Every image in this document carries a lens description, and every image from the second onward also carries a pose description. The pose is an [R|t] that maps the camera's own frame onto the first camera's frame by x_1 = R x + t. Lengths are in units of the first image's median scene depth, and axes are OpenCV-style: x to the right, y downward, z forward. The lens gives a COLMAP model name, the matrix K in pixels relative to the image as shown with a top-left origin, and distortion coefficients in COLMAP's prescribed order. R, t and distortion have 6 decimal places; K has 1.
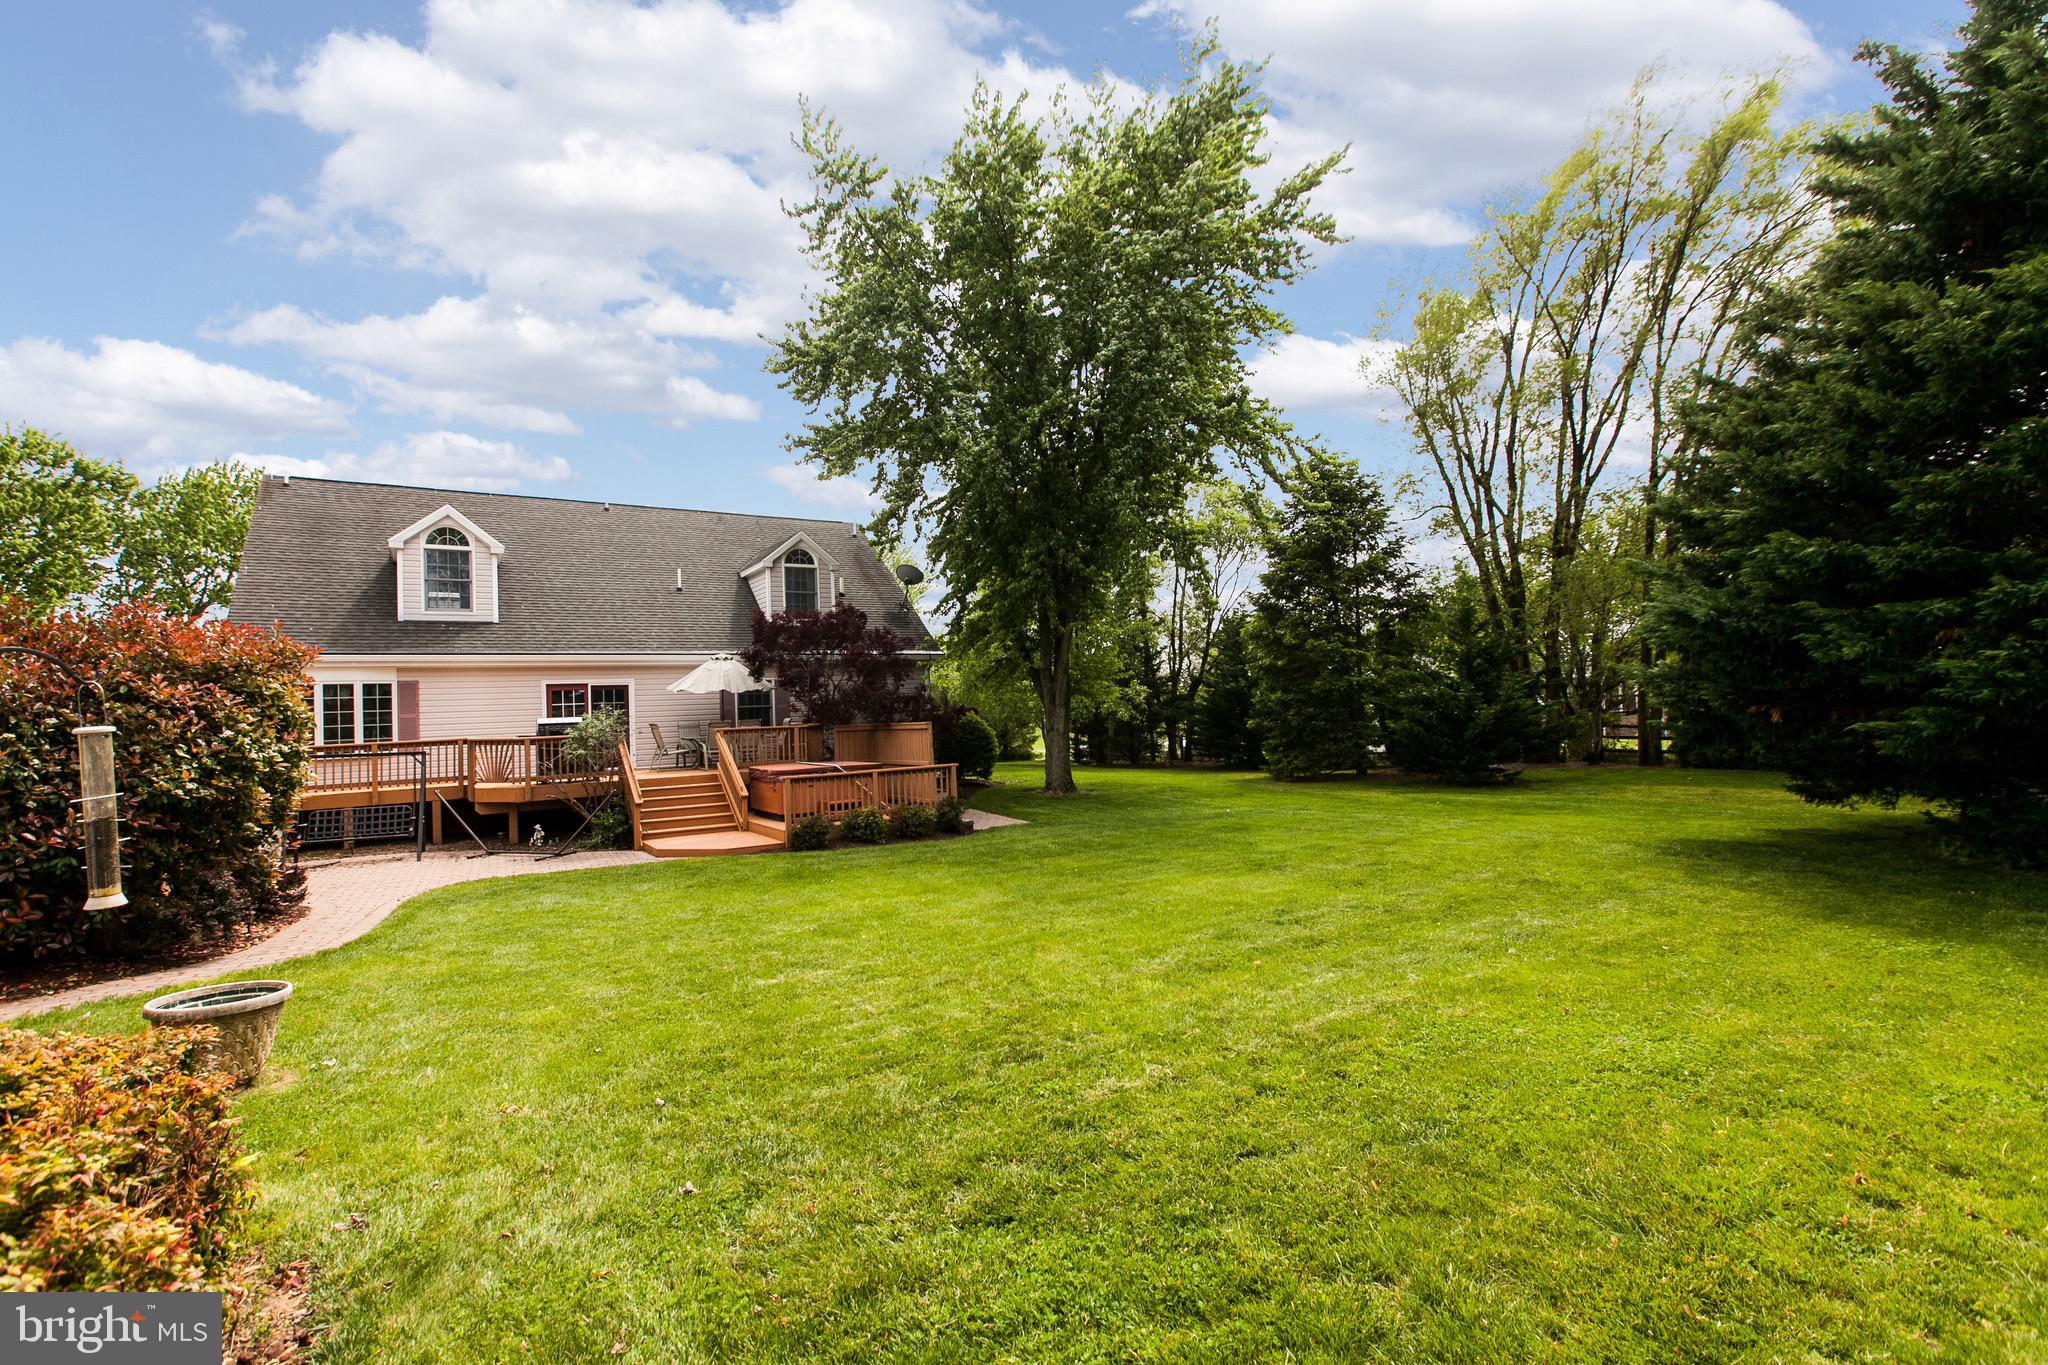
lens RADIAL K [[913.1, 0, 1024.0], [0, 913.1, 682.5], [0, 0, 1]] dist [0.000116, 0.000106]
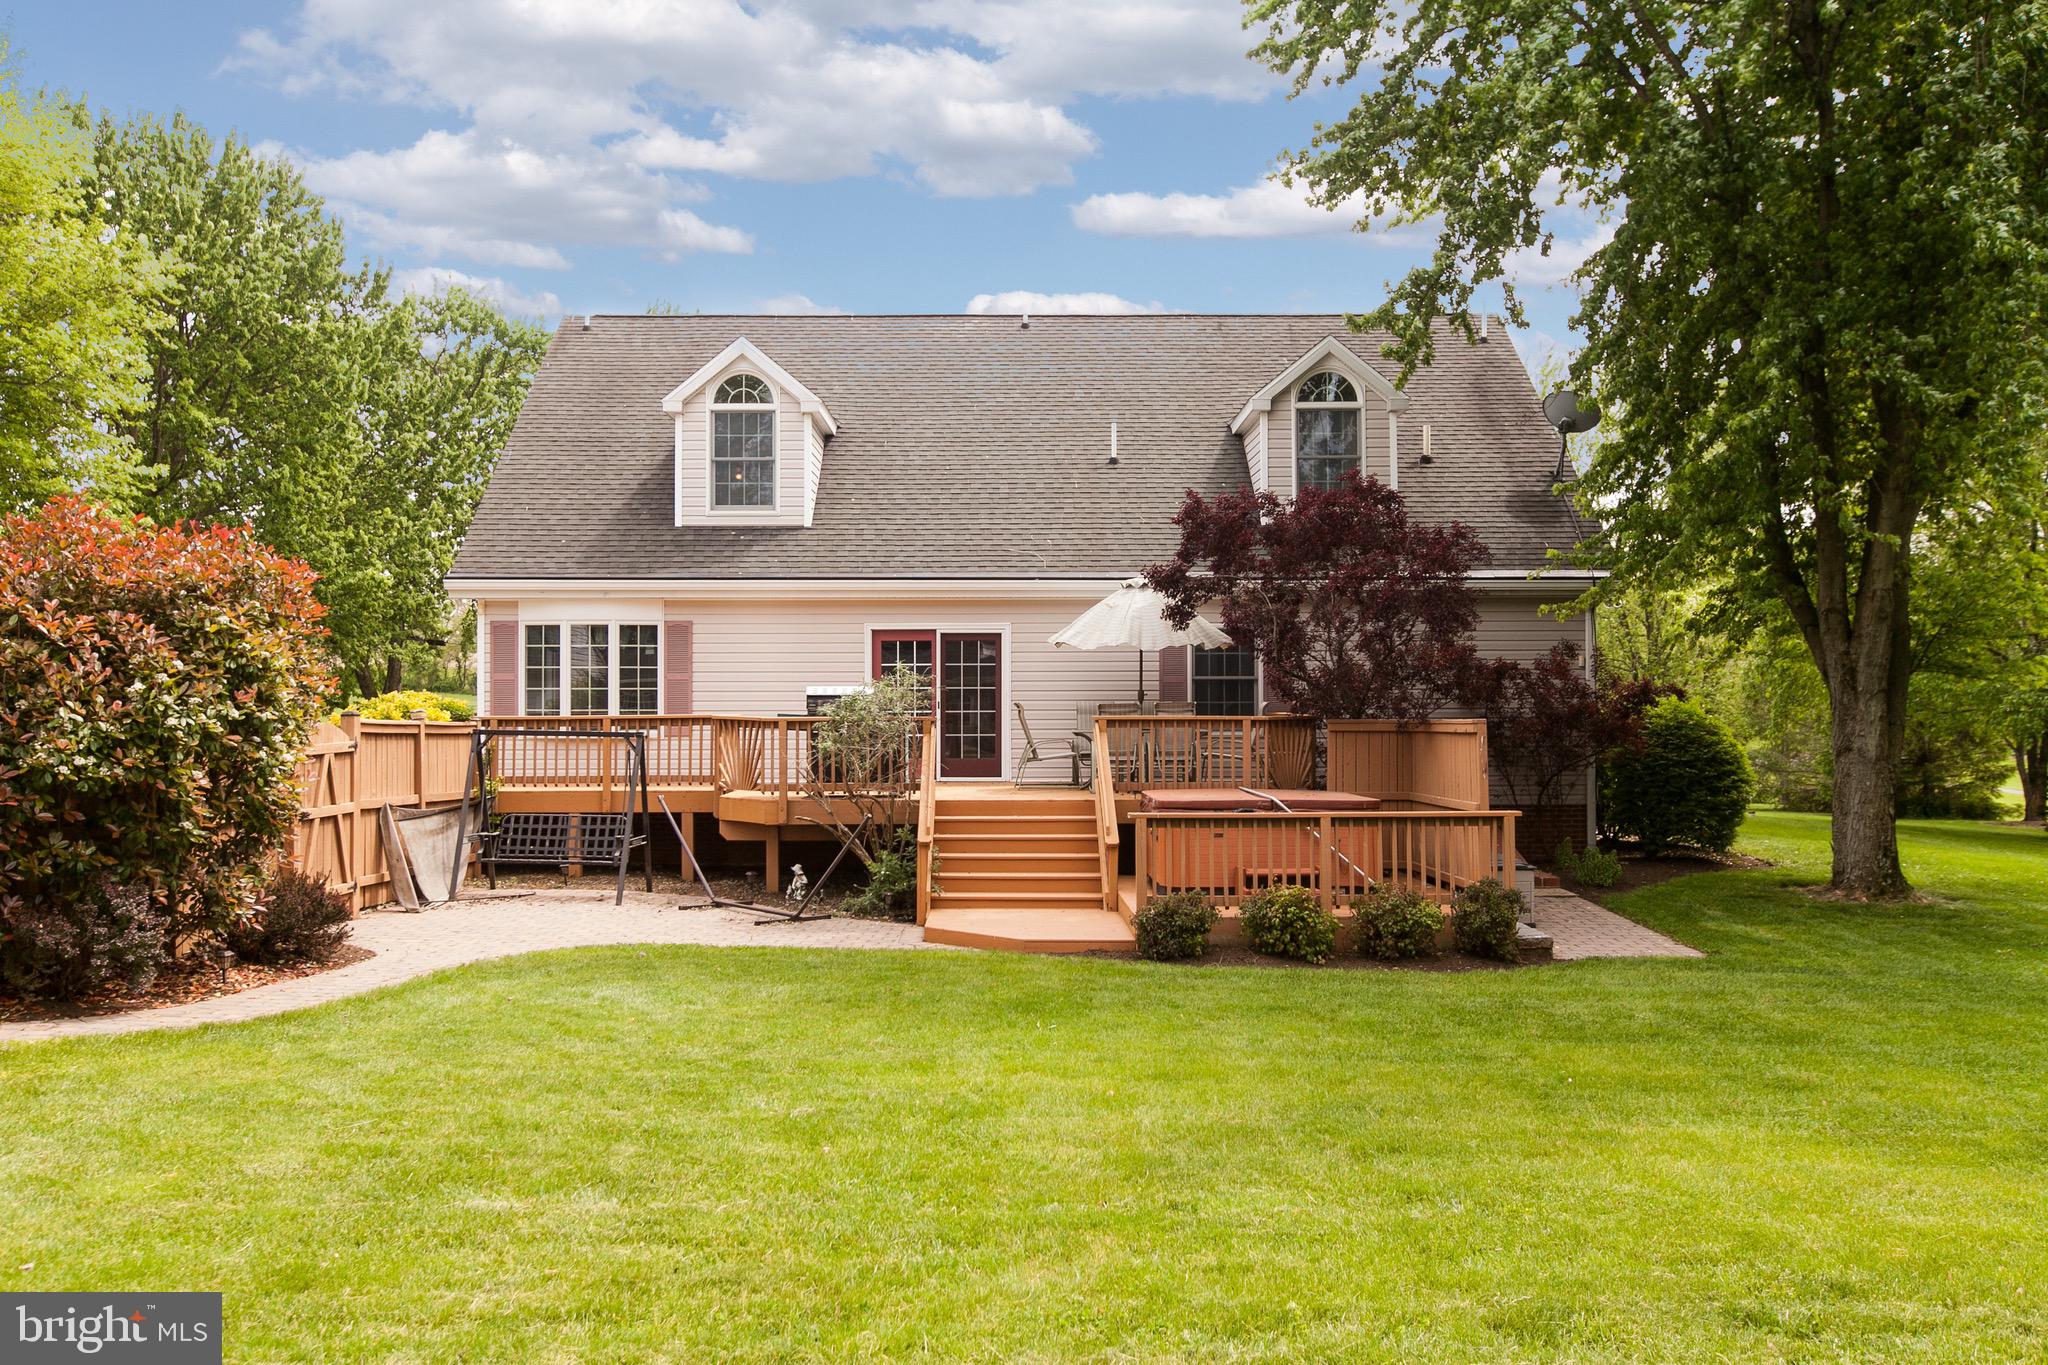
lens RADIAL K [[1709.0, 0, 1024.0], [0, 1709.0, 682.5], [0, 0, 1]] dist [-0.011251, -0.001326]
pose [[0.839955, 0.028697, -0.541896, 0.182777], [-0.015112, 0.999450, 0.029503, 0.002224], [0.542445, -0.016592, 0.839927, 0.142431]]
